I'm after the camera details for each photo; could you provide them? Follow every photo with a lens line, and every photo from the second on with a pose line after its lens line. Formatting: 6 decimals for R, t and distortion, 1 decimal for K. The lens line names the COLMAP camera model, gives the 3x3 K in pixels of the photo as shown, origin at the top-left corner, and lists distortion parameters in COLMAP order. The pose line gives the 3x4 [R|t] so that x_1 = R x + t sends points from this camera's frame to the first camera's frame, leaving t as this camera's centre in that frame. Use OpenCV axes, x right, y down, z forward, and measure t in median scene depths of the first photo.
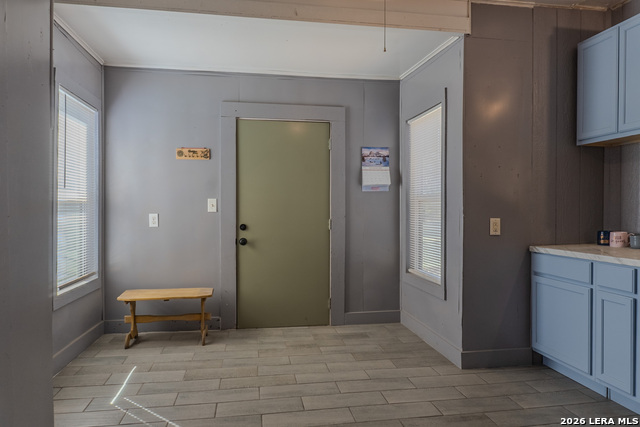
lens RADIAL K [[428.3, 0, 321.8], [0, 428.3, 211.8], [0, 0, 1]] dist [-0.018284, -0.004565]
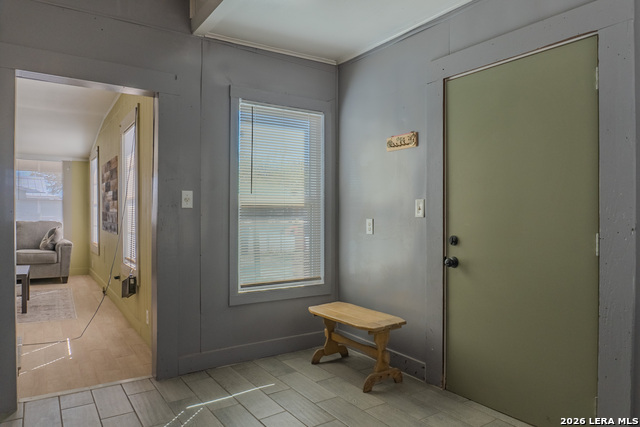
lens RADIAL K [[428.3, 0, 320.0], [0, 428.3, 215.0], [0, 0, 1]] dist [-0.018284, -0.004565]
pose [[0.408244, 0.002998, -0.912868, 0.350707], [-0.004556, 0.999989, 0.001247, -0.003823], [0.912862, 0.003650, 0.408253, 0.558876]]
